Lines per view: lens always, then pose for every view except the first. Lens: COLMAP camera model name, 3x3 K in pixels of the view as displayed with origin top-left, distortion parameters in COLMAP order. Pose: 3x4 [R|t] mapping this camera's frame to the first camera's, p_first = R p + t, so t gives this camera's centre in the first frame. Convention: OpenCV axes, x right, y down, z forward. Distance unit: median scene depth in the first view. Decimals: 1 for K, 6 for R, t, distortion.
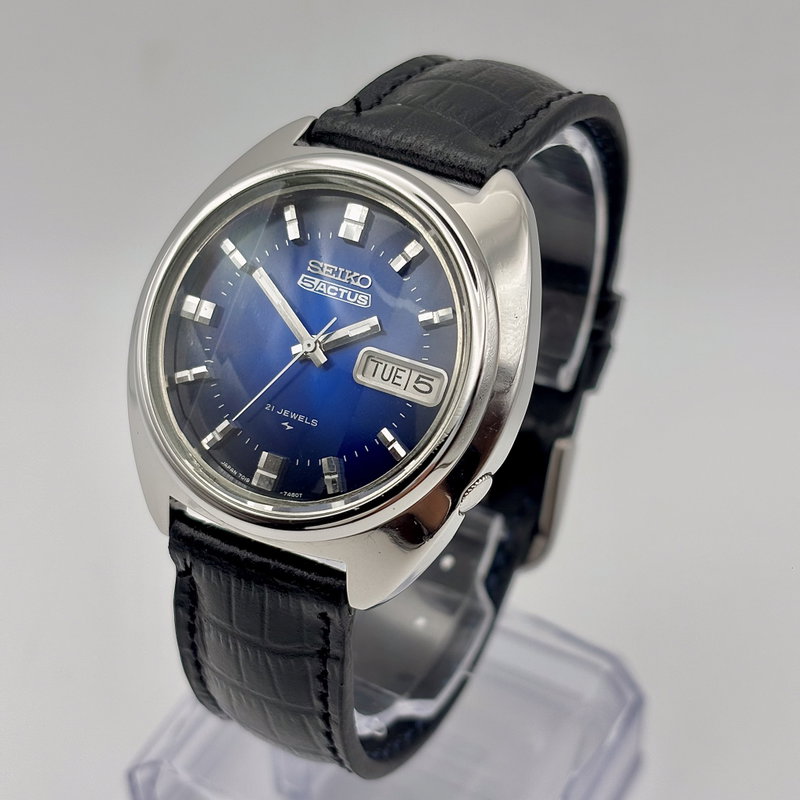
lens RADIAL K [[1572.2, 0, 396.4], [0, 1572.2, 410.2], [0, 0, 1]] dist [0.354210, 0.000000]
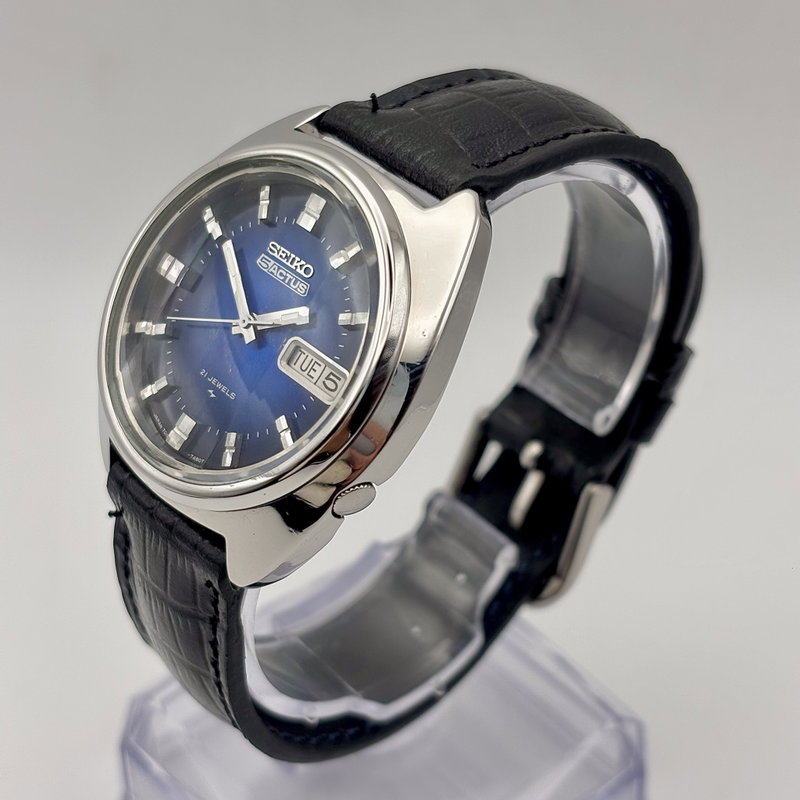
lens RADIAL K [[1572.2, 0, 401.9], [0, 1572.2, 399.8], [0, 0, 1]] dist [0.354210, 0.000000]
pose [[0.937745, 0.216269, -0.271777, 0.319407], [-0.218014, 0.975647, 0.024143, -0.037473], [0.270380, 0.036611, 0.962057, 0.041745]]
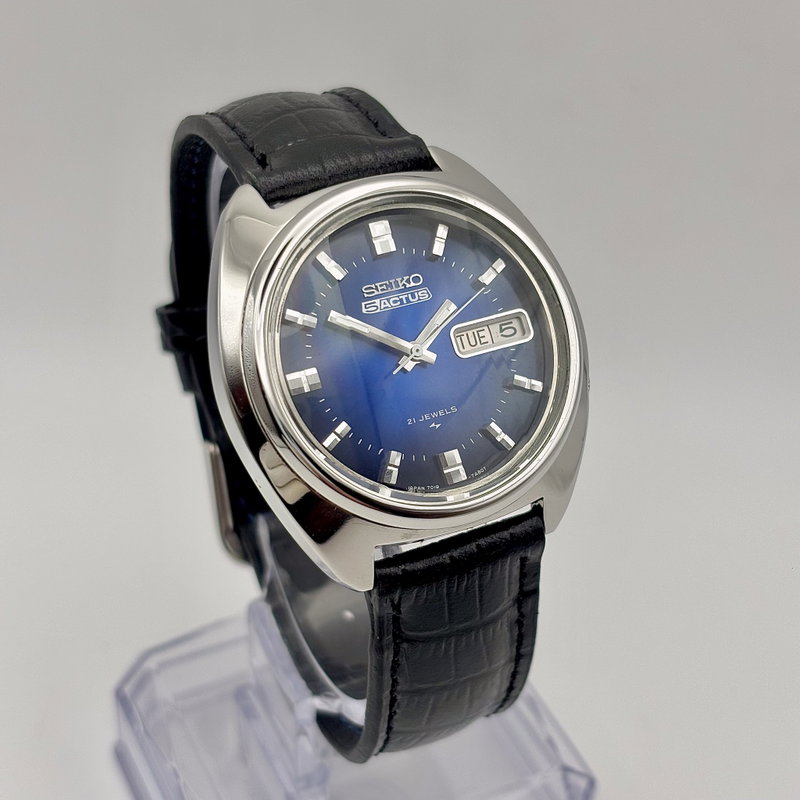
lens RADIAL K [[1572.2, 0, 429.3], [0, 1572.2, 402.7], [0, 0, 1]] dist [0.354210, 0.000000]
pose [[0.558455, -0.460121, 0.690229, -0.791338], [0.489762, 0.854452, 0.173335, -0.188488], [-0.669523, 0.241249, 0.702523, 0.230741]]
